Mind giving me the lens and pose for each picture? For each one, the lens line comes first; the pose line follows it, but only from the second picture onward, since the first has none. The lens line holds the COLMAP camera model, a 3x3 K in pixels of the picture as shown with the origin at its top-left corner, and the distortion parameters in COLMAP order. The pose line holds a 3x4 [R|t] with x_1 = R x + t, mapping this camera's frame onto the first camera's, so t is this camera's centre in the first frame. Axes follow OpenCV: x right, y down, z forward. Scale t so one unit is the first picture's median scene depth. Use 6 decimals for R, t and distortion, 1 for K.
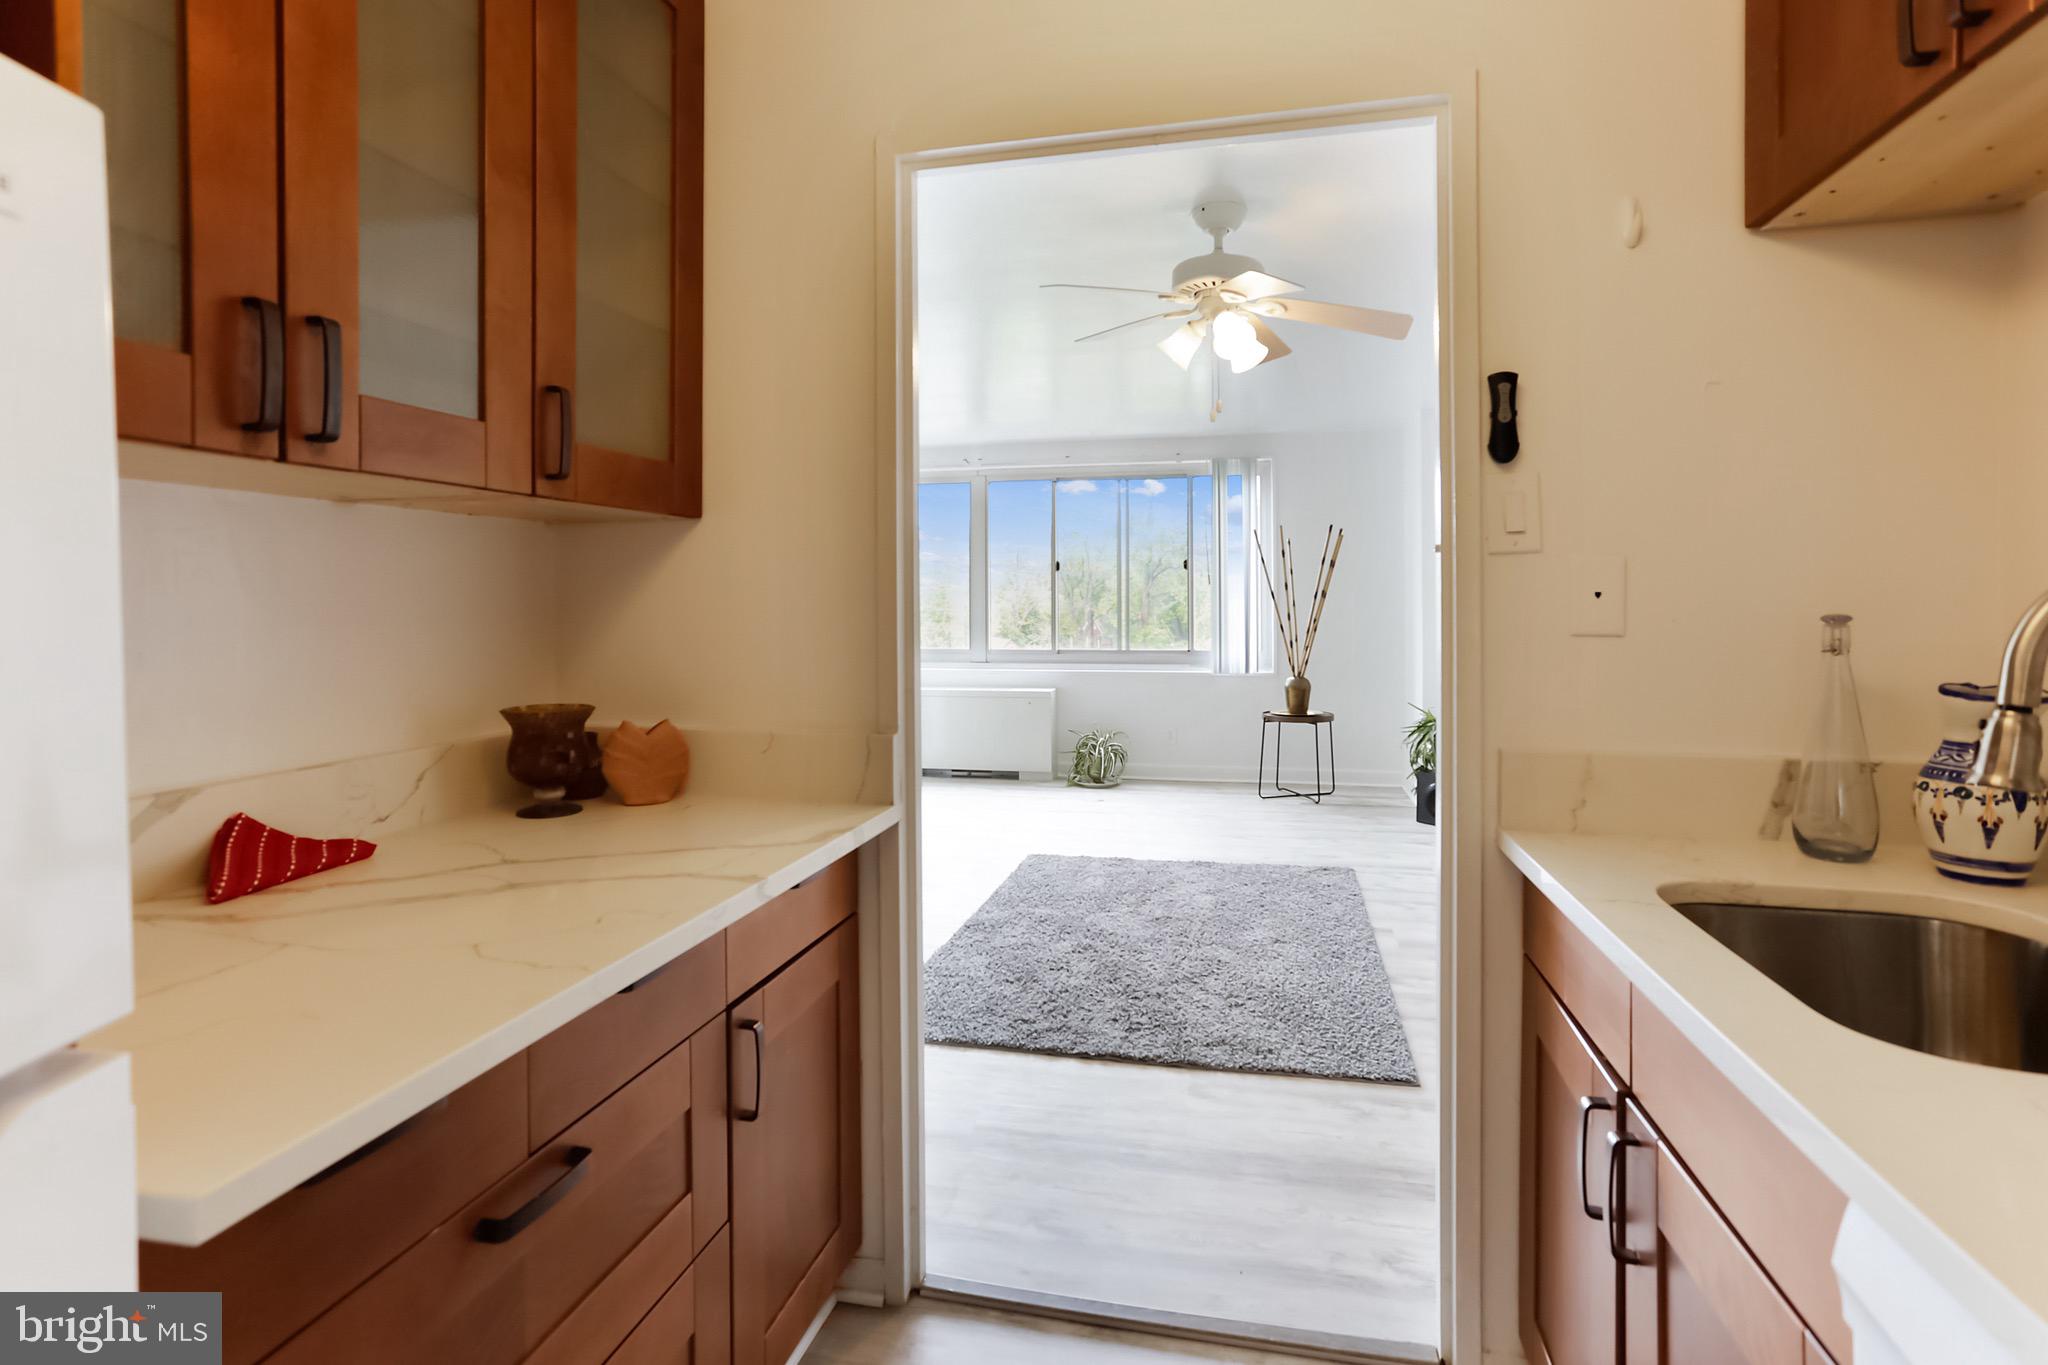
lens RADIAL K [[1012.9, 0, 1023.6], [0, 1012.9, 610.6], [0, 0, 1]] dist [-0.063561, 0.047779]
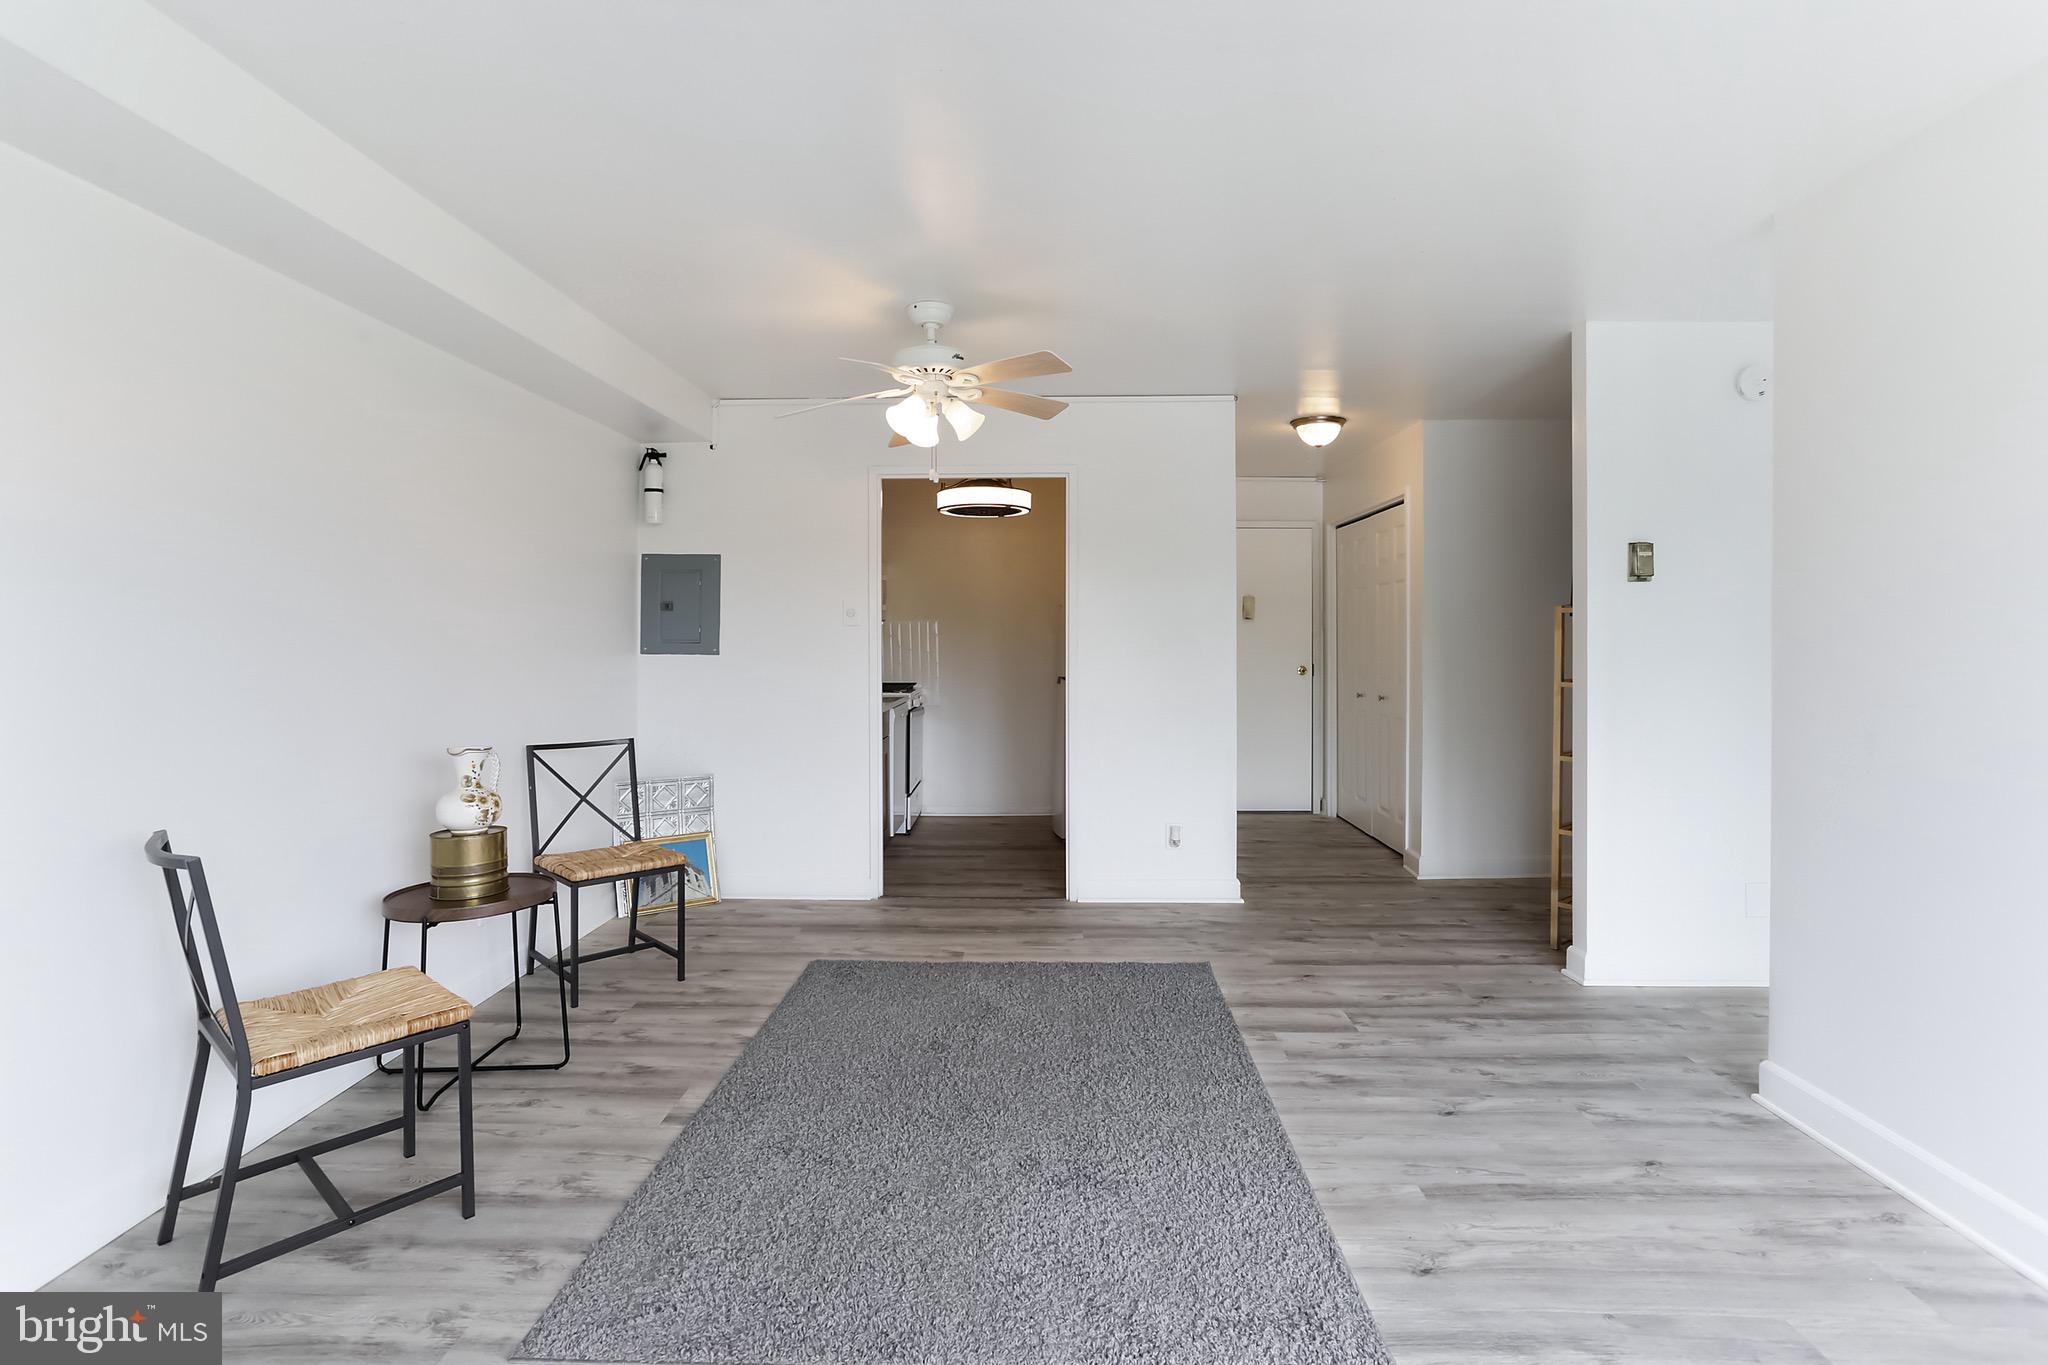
lens RADIAL K [[1003.0, 0, 1031.6], [0, 1003.0, 635.3], [0, 0, 1]] dist [-0.044891, 0.031894]
pose [[-0.977833, 0.008153, -0.209227, 0.153708], [0.006550, 0.999944, 0.008350, -0.012219], [0.209283, 0.006795, -0.977832, 1.013335]]
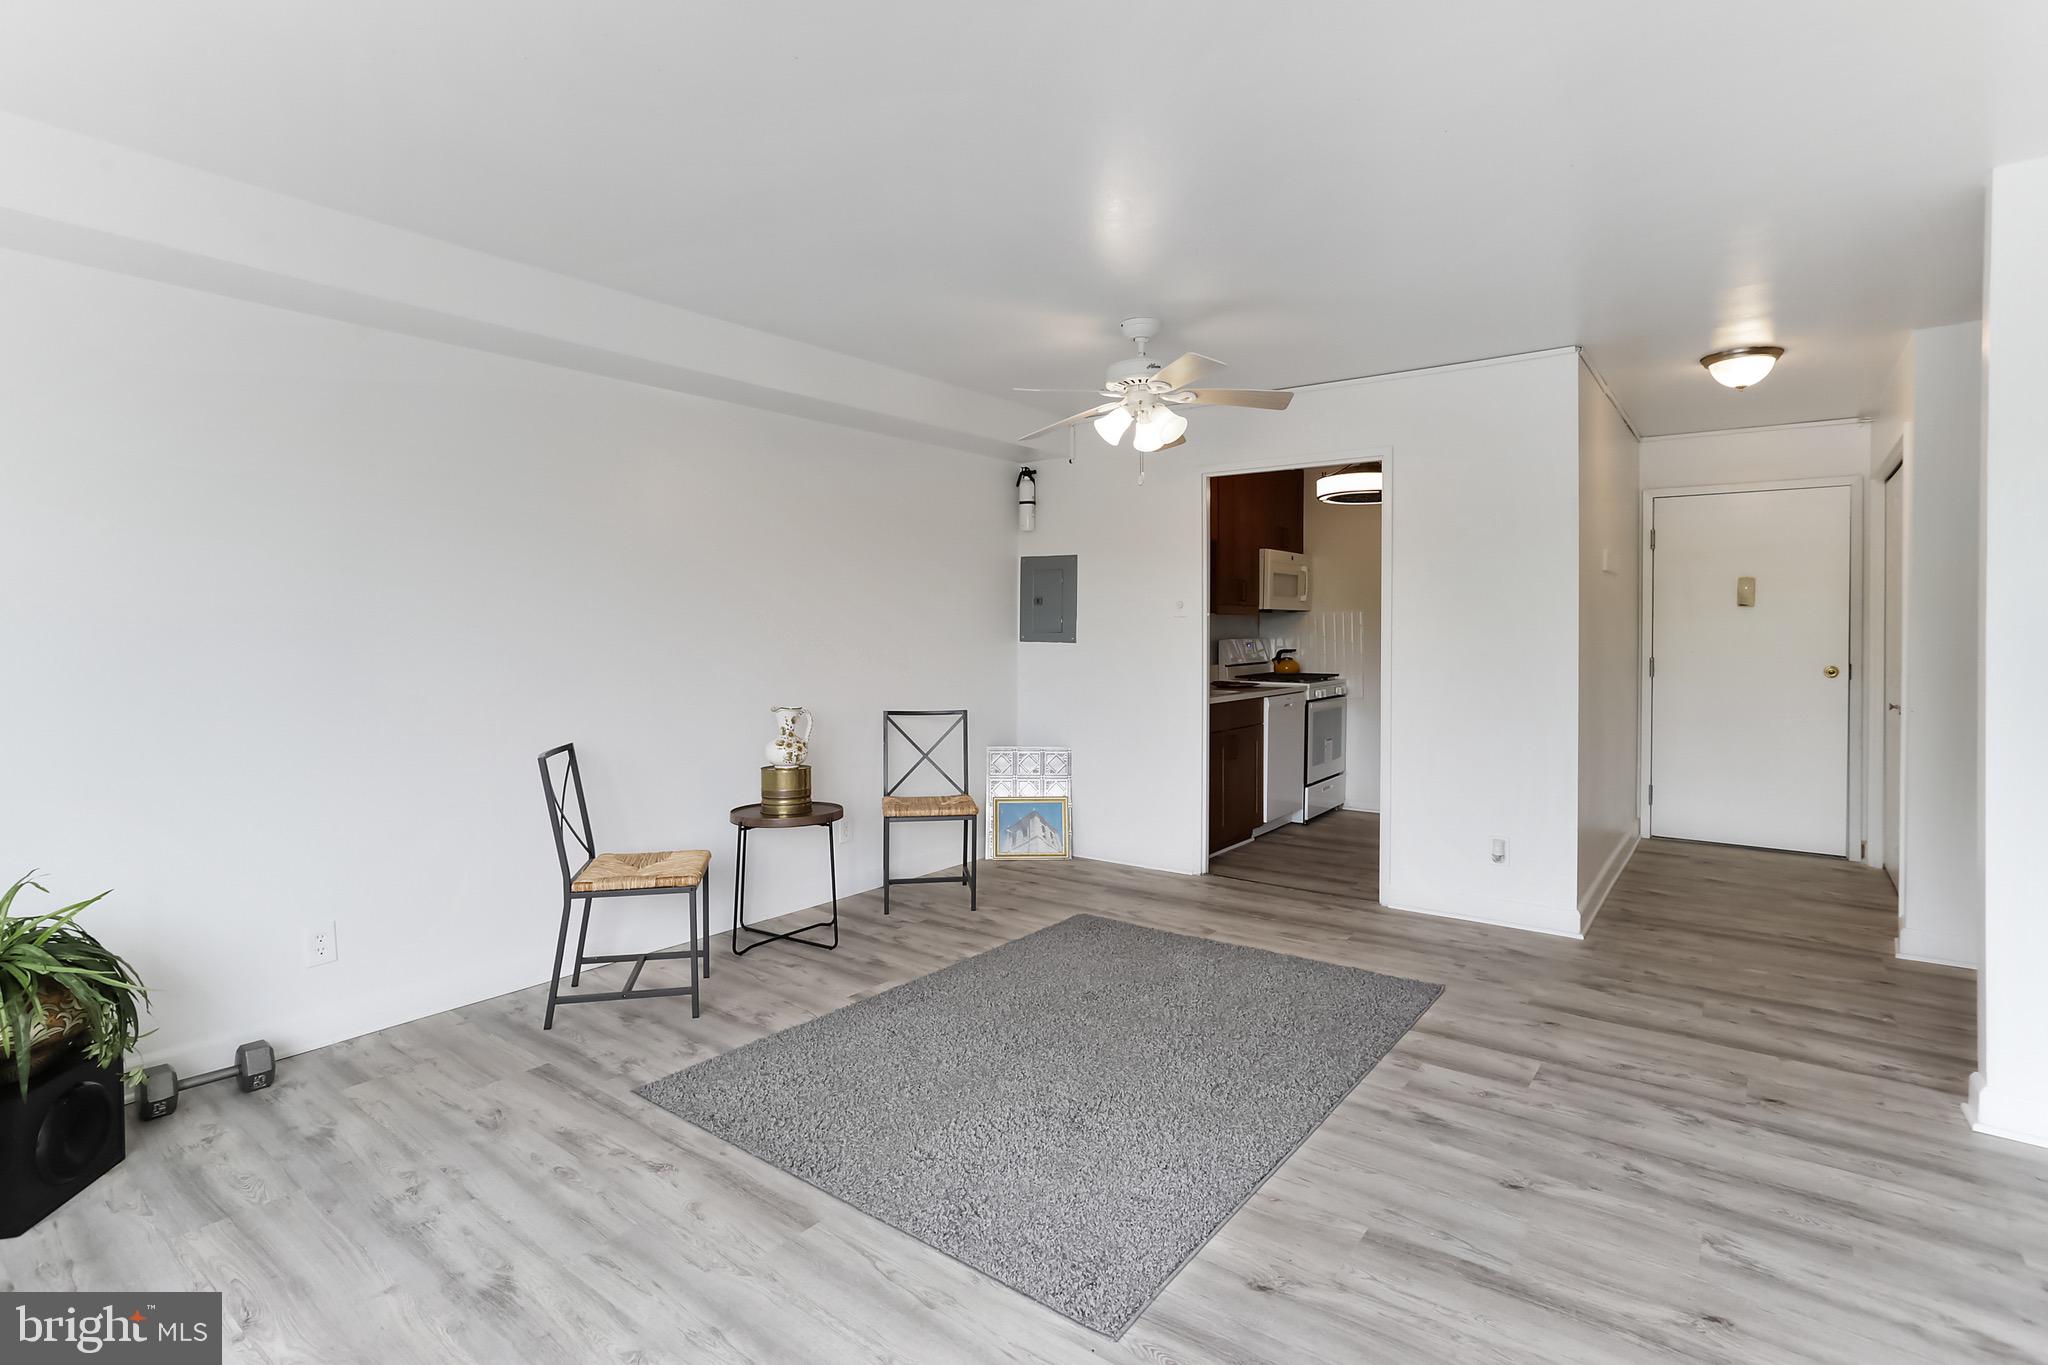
lens RADIAL K [[1007.9, 0, 1027.7], [0, 1007.9, 626.1], [0, 0, 1]] dist [-0.047665, 0.033649]
pose [[-0.914691, 0.008690, 0.404061, -0.087387], [0.011225, 0.999929, 0.003905, -0.010983], [-0.403998, 0.008107, -0.914724, 1.038450]]
